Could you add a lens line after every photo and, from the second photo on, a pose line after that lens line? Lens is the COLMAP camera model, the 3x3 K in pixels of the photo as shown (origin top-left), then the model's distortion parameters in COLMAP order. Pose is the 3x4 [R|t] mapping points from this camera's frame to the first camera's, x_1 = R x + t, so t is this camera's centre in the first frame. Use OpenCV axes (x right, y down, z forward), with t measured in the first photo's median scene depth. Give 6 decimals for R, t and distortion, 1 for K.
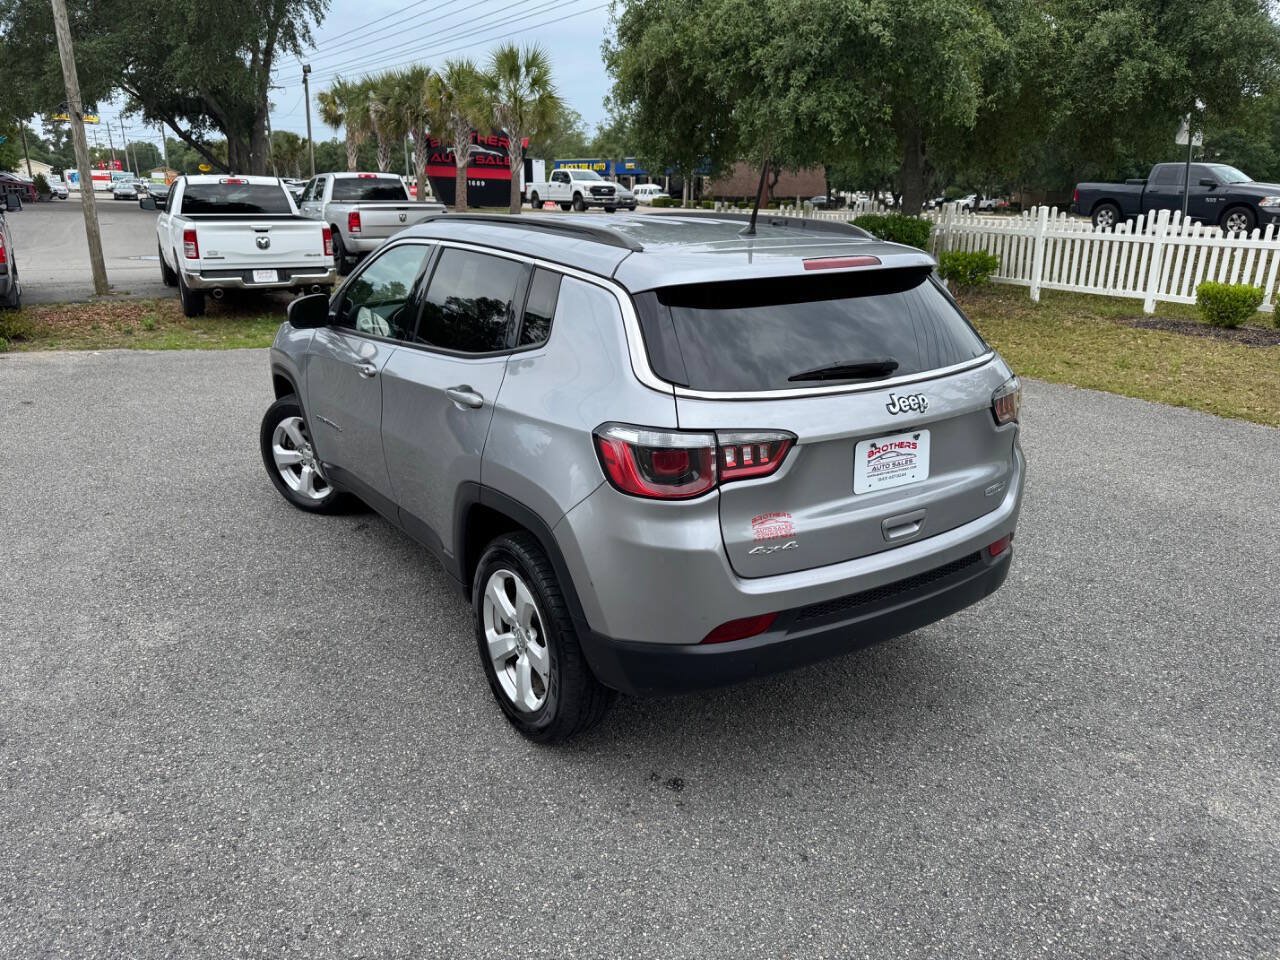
lens RADIAL K [[913.4, 0, 646.5], [0, 913.4, 479.5], [0, 0, 1]] dist [0.006194, -0.010960]
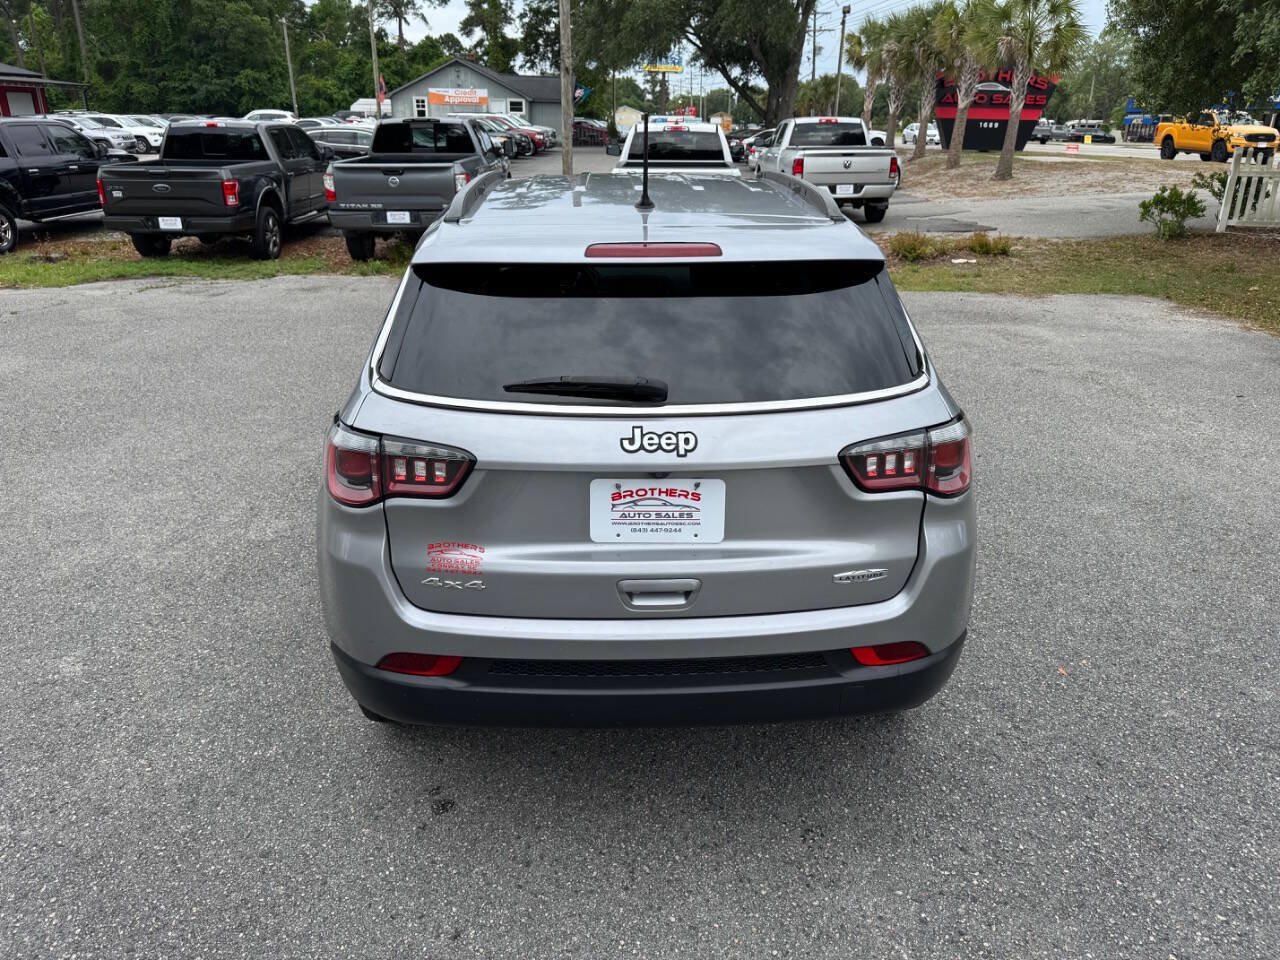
lens RADIAL K [[913.4, 0, 646.5], [0, 913.4, 479.5], [0, 0, 1]] dist [0.006194, -0.010960]
pose [[0.847932, 0.182708, -0.497624, 0.144387], [-0.154071, 0.983144, 0.098441, -0.027250], [0.507222, -0.006802, 0.861789, 0.072474]]
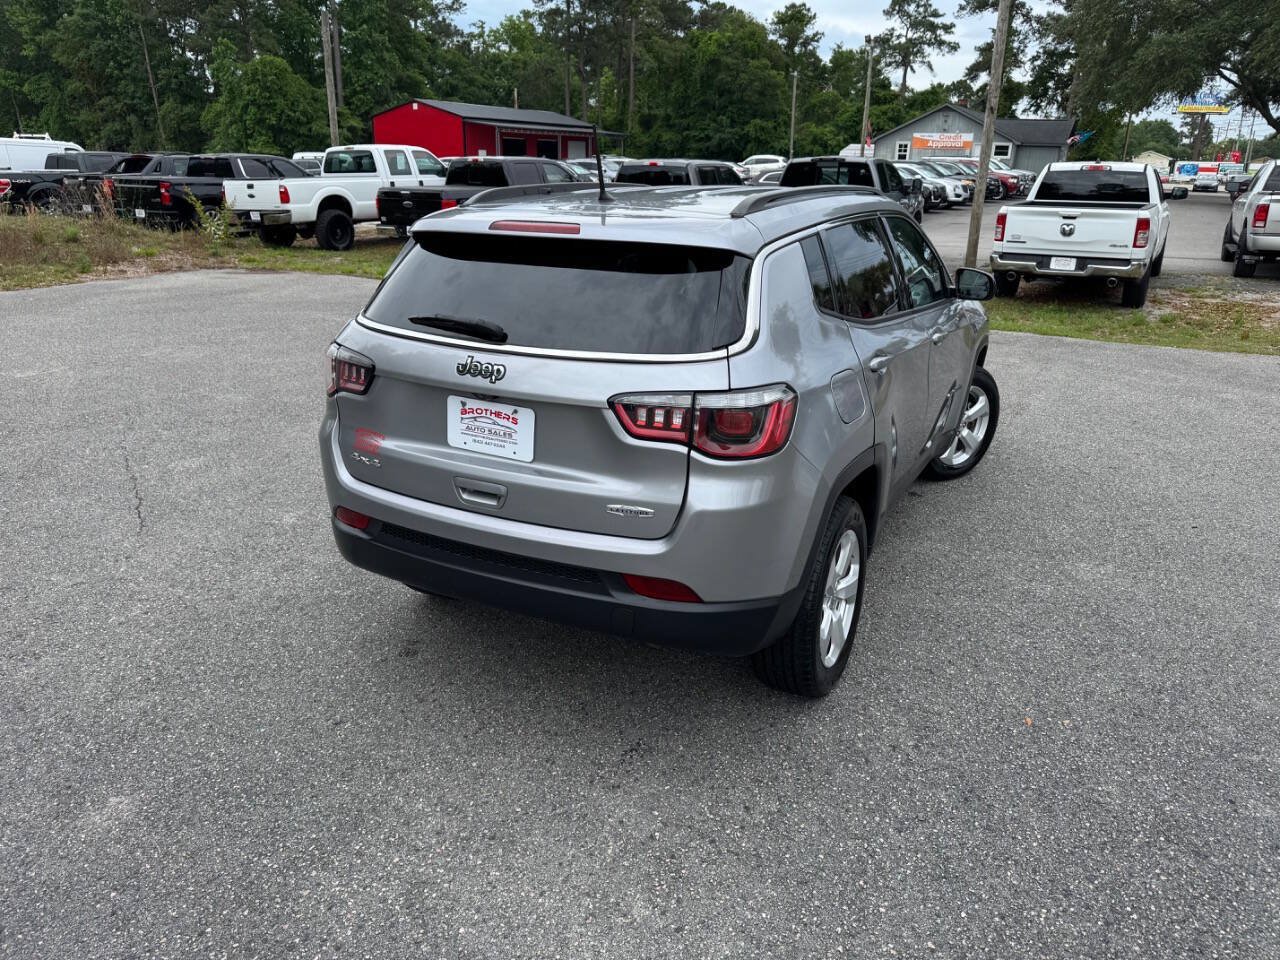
lens RADIAL K [[905.1, 0, 640.0], [0, 905.1, 480.0], [0, 0, 1]] dist [0.013319, -0.016431]
pose [[0.475512, 0.279673, -0.834069, 0.265072], [-0.271135, 0.948556, 0.163485, -0.038449], [0.836884, 0.148406, 0.526879, 0.140308]]
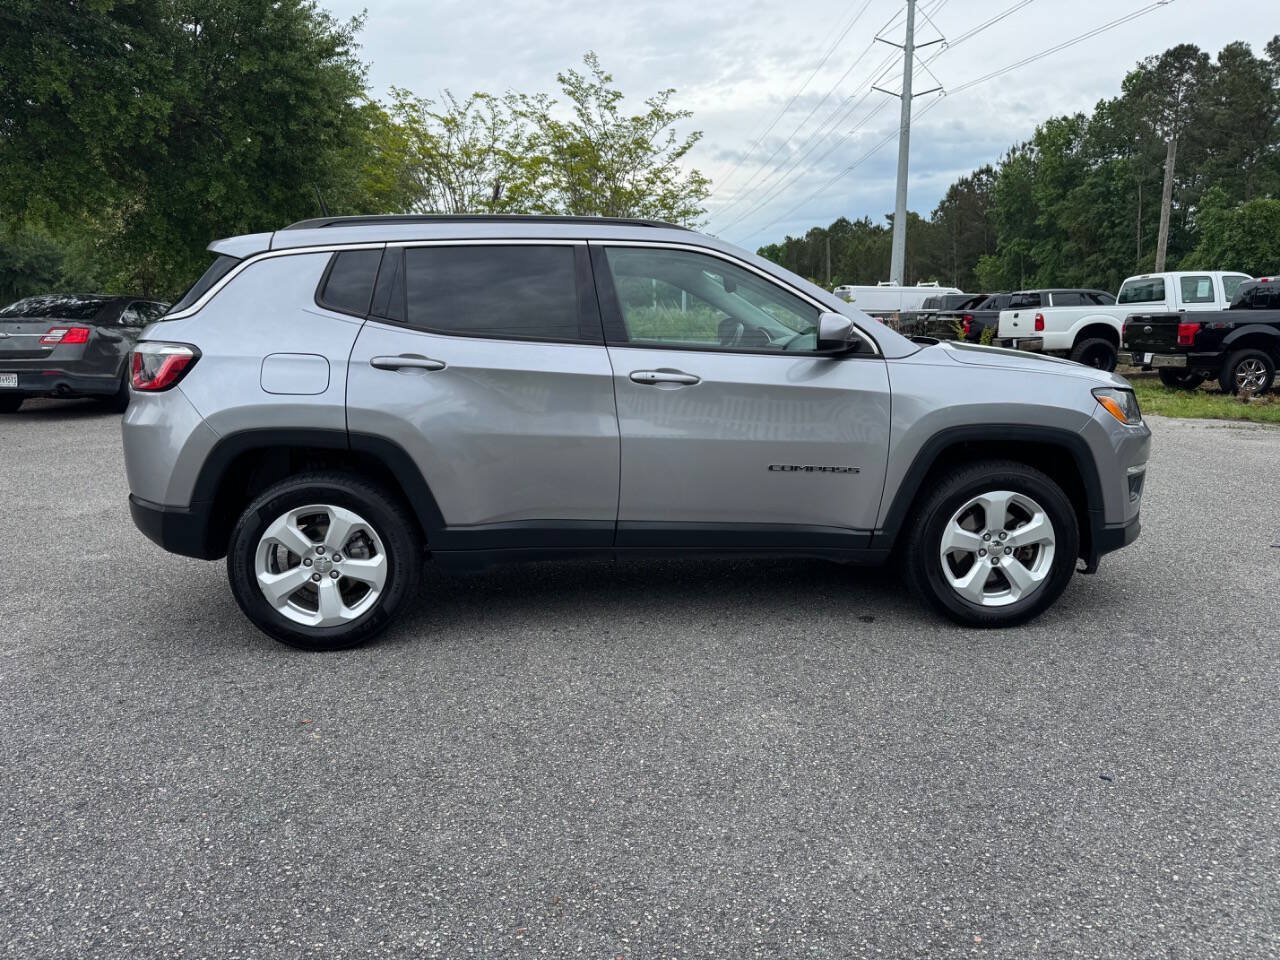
lens RADIAL K [[907.7, 0, 637.3], [0, 907.7, 485.2], [0, 0, 1]] dist [0.004621, -0.006833]
pose [[-0.485965, 0.147347, -0.861468, 0.286439], [-0.265725, 0.914112, 0.306250, -0.118877], [0.832603, 0.377740, -0.405073, 0.526145]]
